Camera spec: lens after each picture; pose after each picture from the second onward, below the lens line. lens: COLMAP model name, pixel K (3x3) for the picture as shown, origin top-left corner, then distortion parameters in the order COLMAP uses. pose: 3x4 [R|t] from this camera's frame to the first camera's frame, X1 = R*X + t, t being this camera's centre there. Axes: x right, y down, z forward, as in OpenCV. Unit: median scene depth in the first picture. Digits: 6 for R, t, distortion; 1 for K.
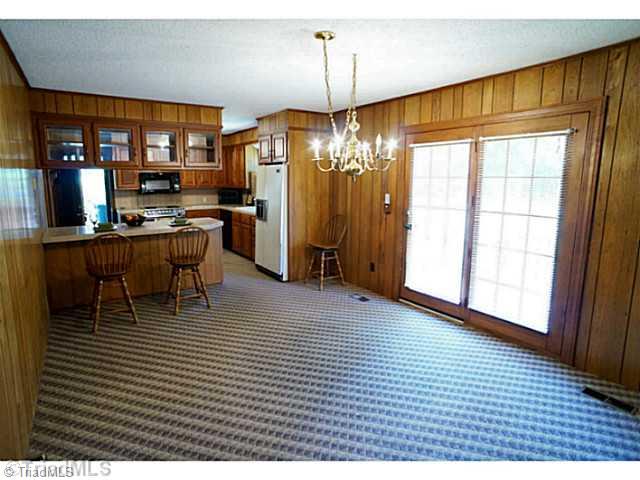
lens RADIAL K [[356.8, 0, 299.2], [0, 356.8, 235.1], [0, 0, 1]] dist [0.000281, 0.001056]
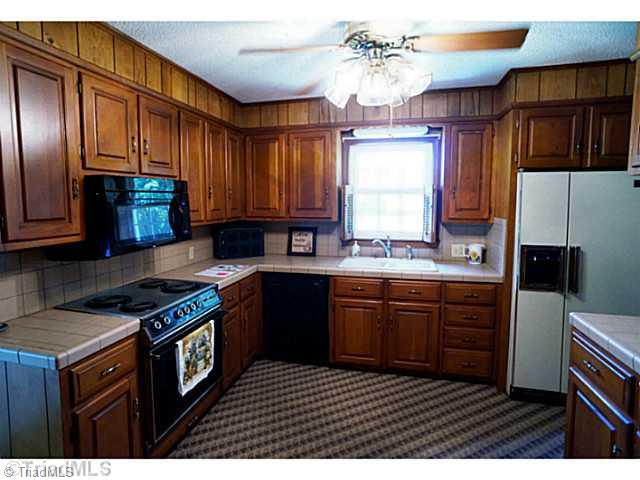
lens RADIAL K [[356.8, 0, 299.2], [0, 356.8, 235.1], [0, 0, 1]] dist [0.000281, 0.001056]
pose [[0.700449, -0.061578, 0.711041, -0.705939], [0.108555, 0.993871, -0.020867, -0.148843], [-0.705398, 0.091804, 0.702841, 0.970640]]
